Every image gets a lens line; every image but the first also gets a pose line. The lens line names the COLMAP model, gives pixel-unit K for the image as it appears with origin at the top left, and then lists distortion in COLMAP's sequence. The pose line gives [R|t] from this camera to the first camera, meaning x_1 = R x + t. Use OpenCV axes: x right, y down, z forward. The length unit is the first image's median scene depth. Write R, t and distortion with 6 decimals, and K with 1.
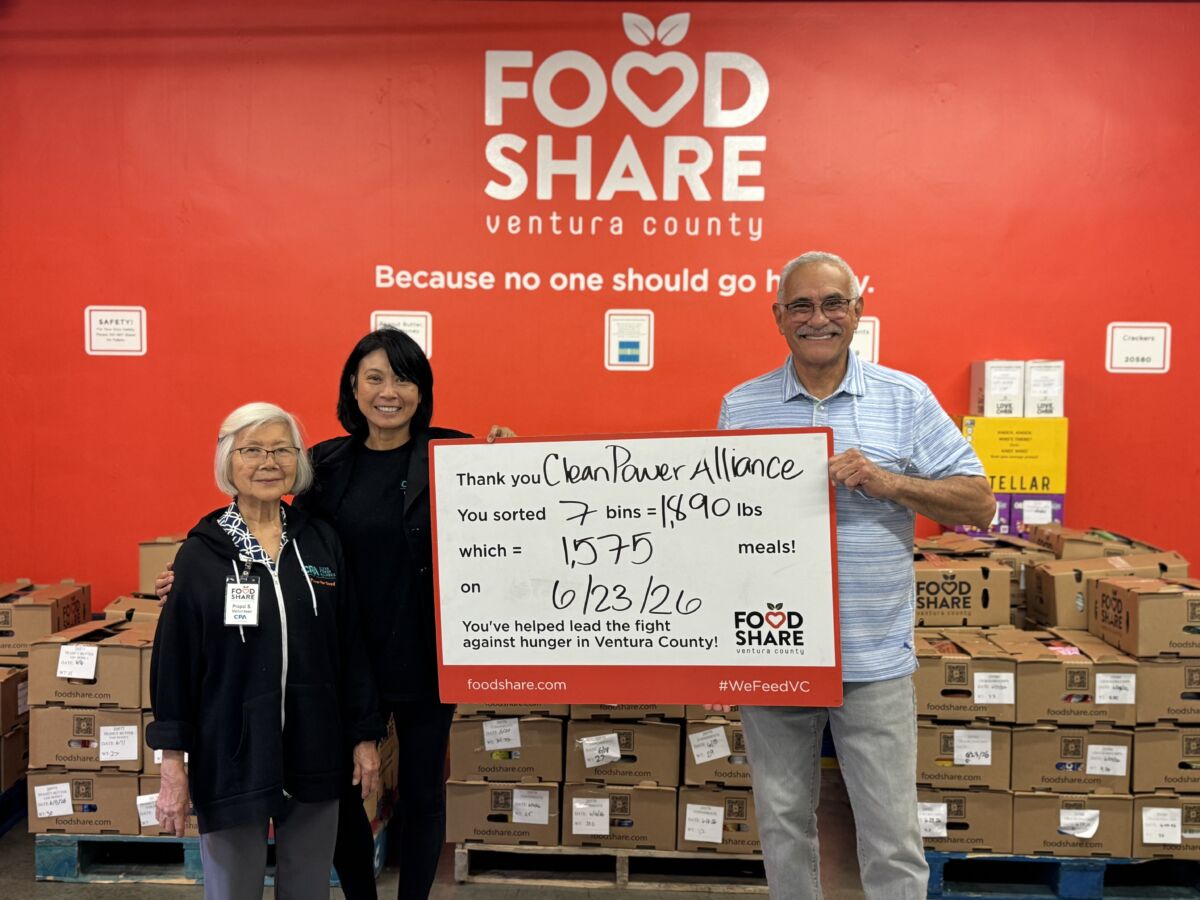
lens RADIAL K [[1409.0, 0, 600.5], [0, 1409.0, 455.2], [0, 0, 1]] dist [0.081953, 0.000000]
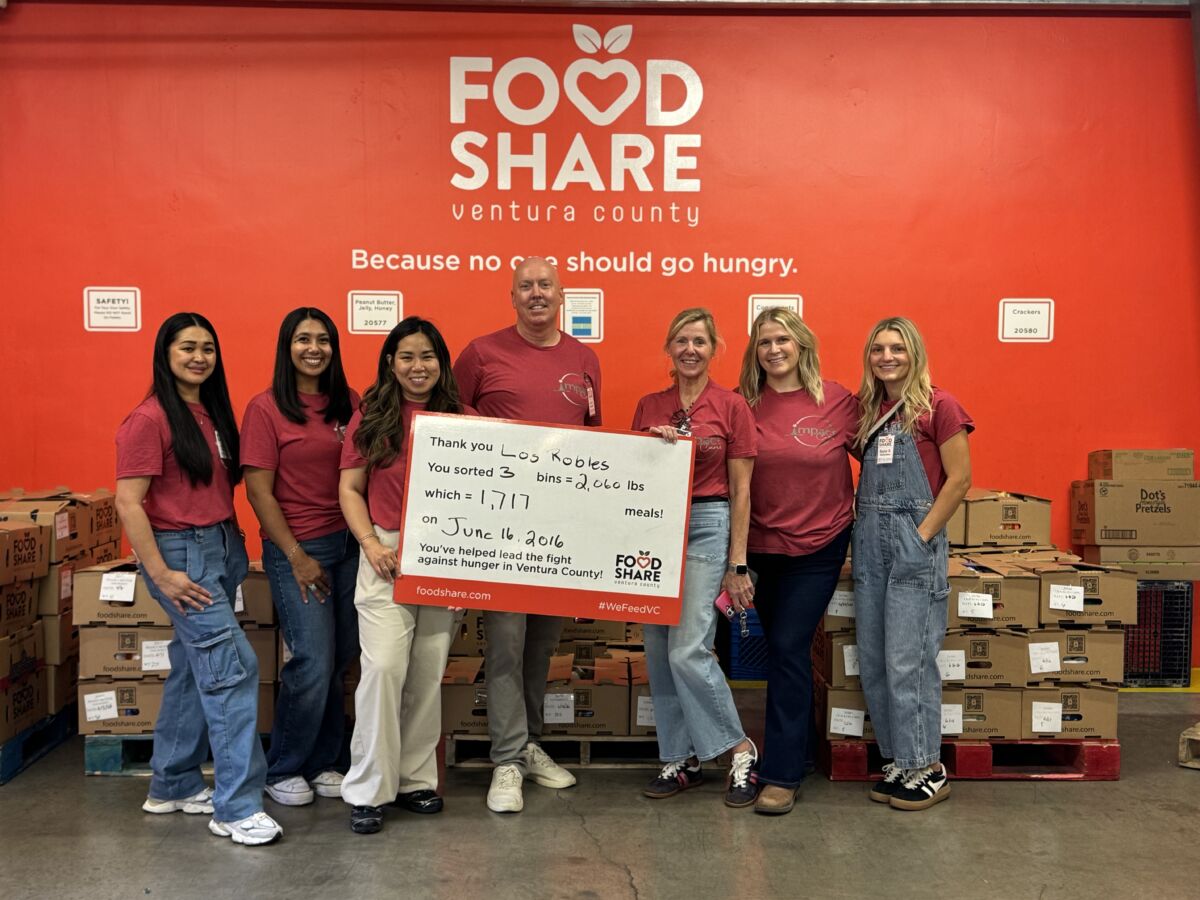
lens RADIAL K [[1722.9, 0, 637.3], [0, 1722.9, 472.4], [0, 0, 1]] dist [0.106281, 0.000000]
pose [[0.997835, -0.010992, 0.064850, -0.026051], [0.010919, 0.999939, 0.001479, 0.041306], [-0.064862, -0.000767, 0.997894, -0.370106]]
